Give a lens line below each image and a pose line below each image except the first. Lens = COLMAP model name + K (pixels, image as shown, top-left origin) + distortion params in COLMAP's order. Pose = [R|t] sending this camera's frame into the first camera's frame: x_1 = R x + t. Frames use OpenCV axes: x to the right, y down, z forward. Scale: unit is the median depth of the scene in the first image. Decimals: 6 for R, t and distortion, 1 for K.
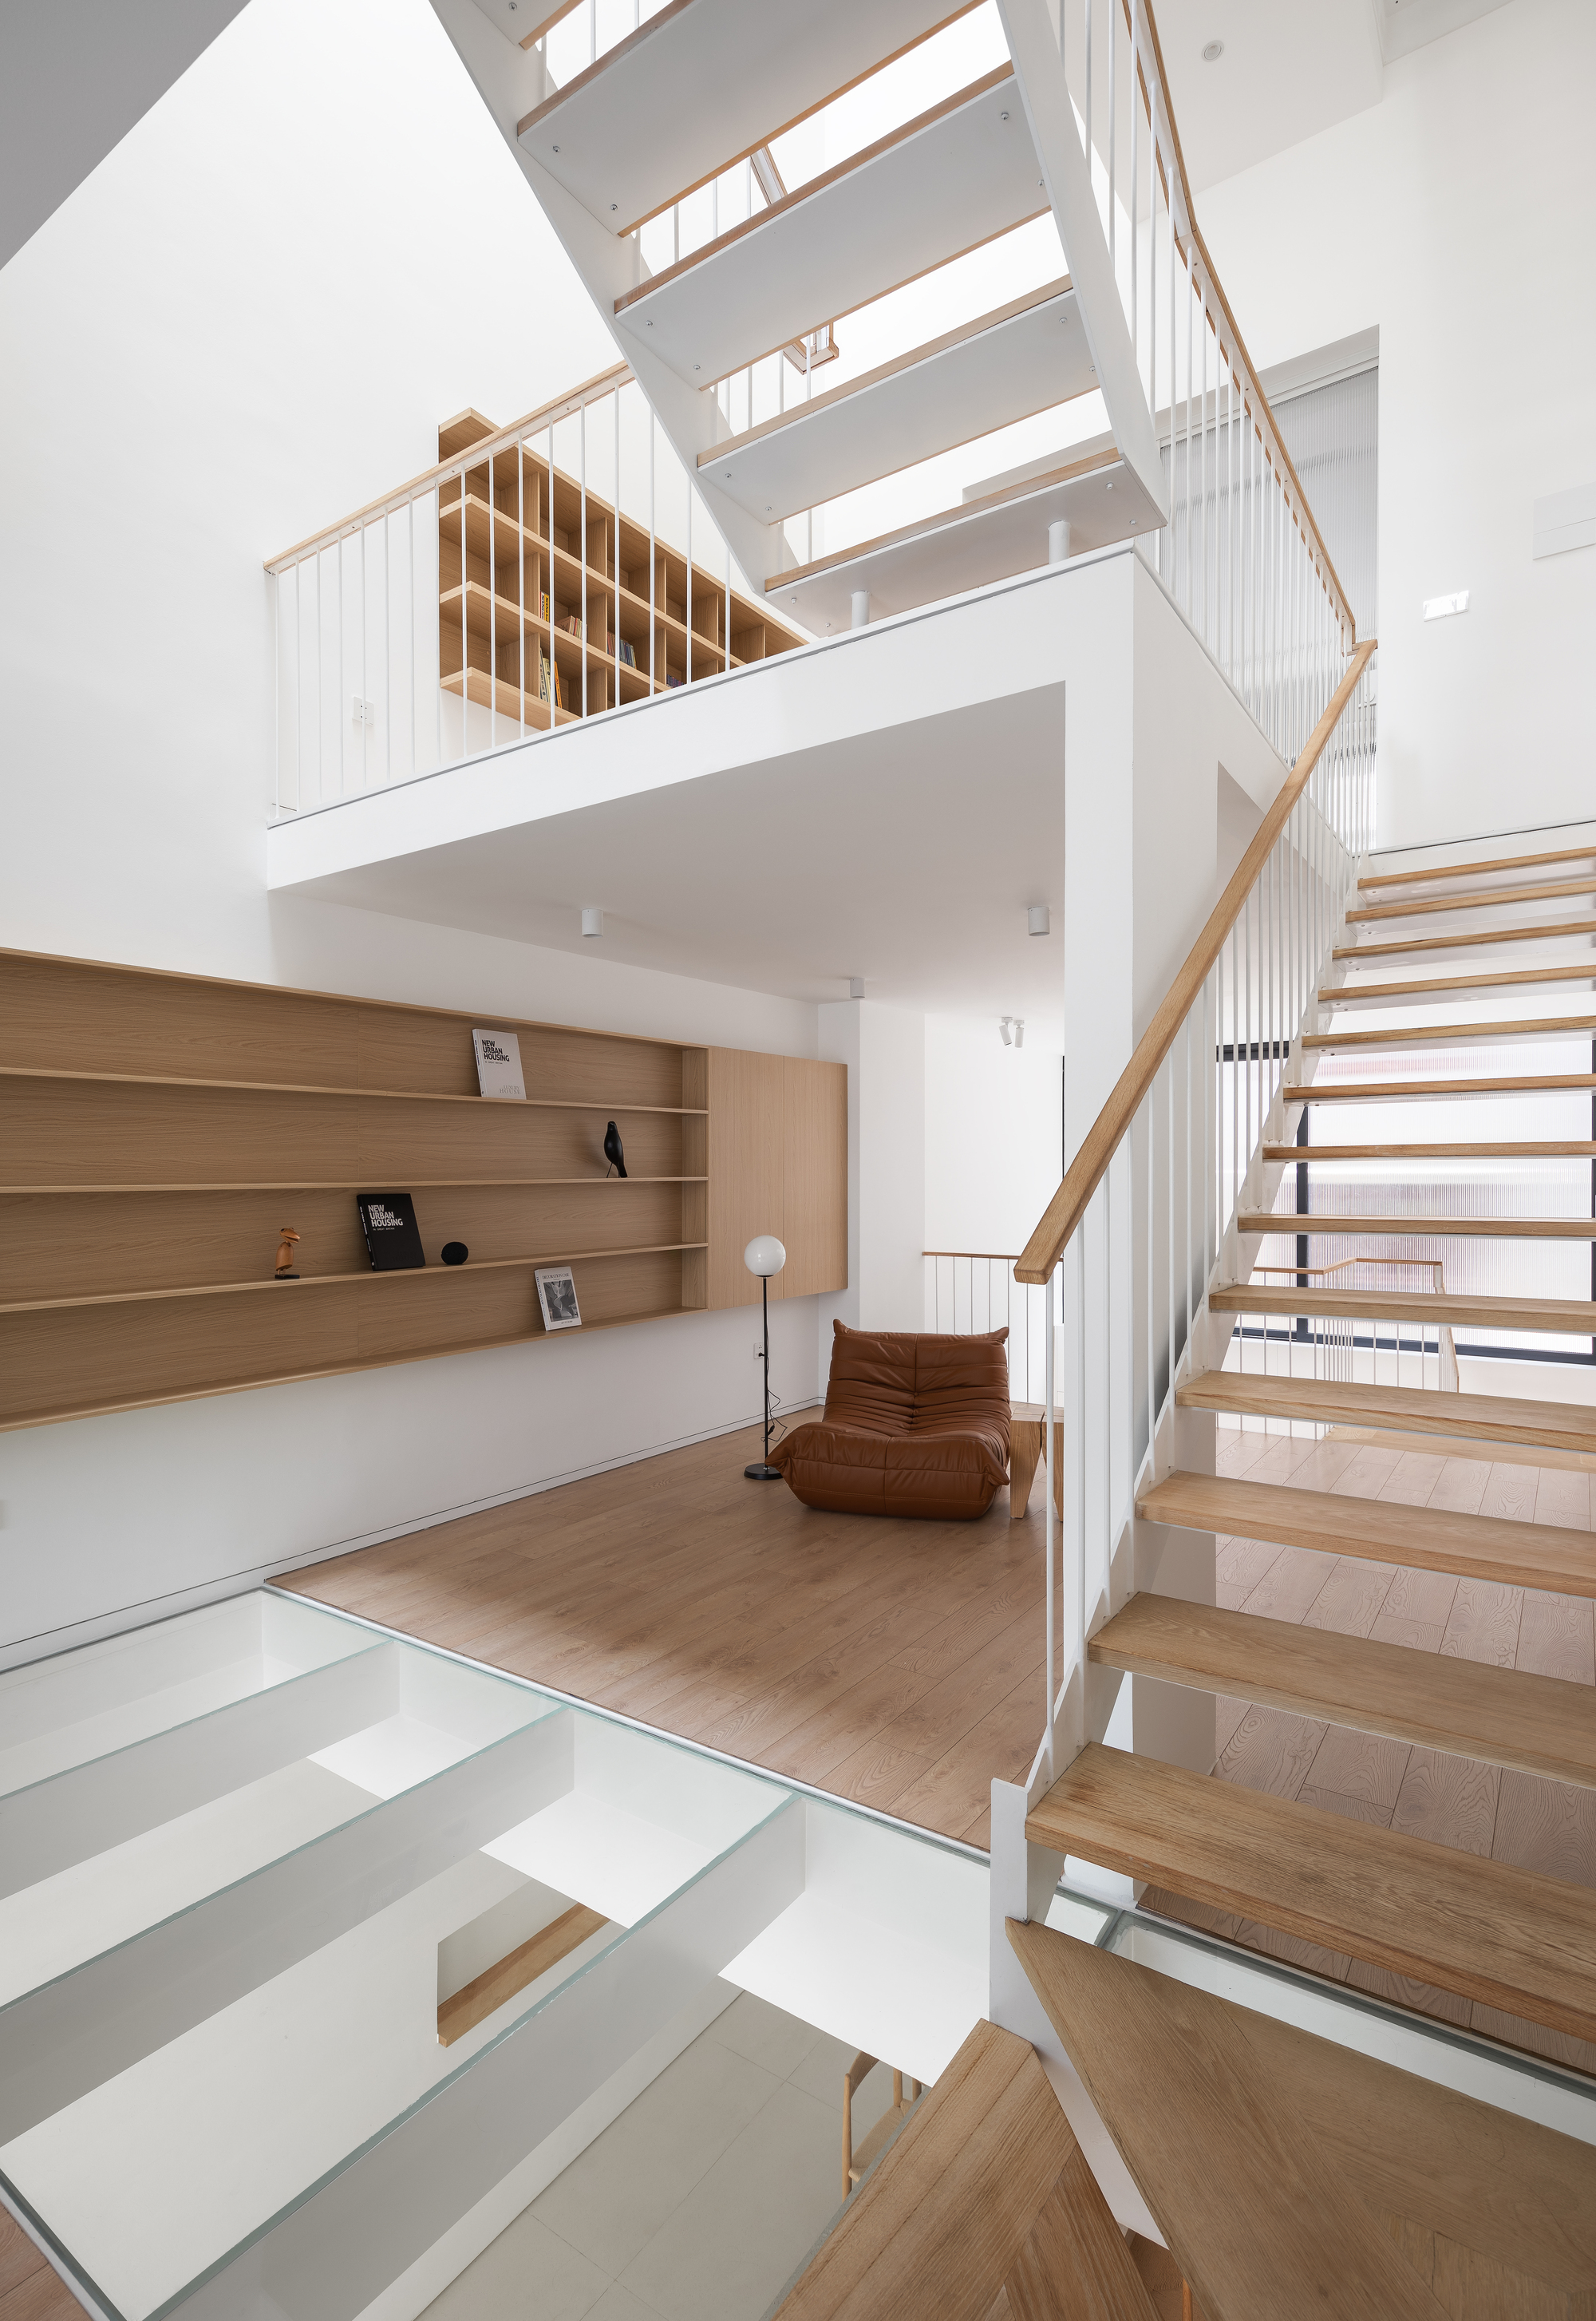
lens RADIAL K [[1126.0, 0, 796.8], [0, 1126.0, 1187.1], [0, 0, 1]] dist [0.025883, -0.000441]
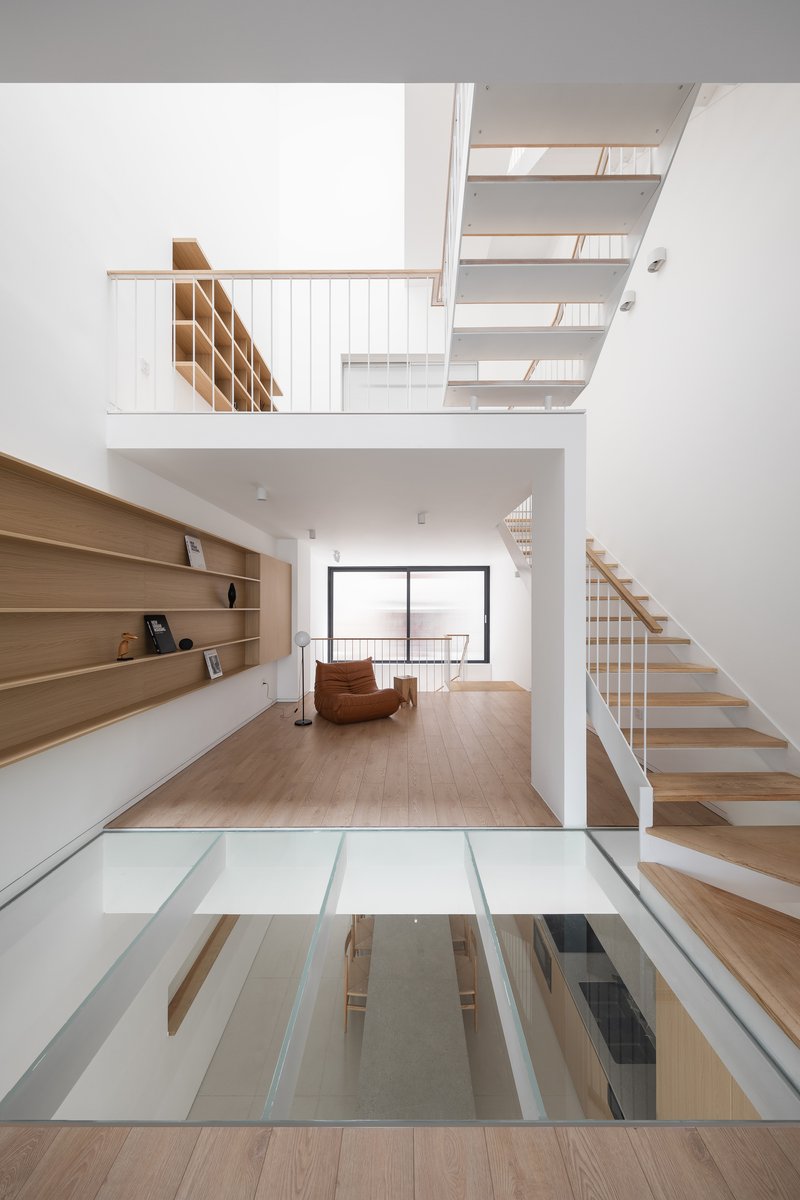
lens RADIAL K [[411.1, 0, 404.3], [0, 411.1, 614.0], [0, 0, 1]] dist [0.014636, 0.000060]
pose [[0.819561, -0.004772, 0.572972, -0.421382], [0.008004, 0.999963, -0.003120, 0.009848], [-0.572936, 0.007143, 0.819569, 0.165293]]
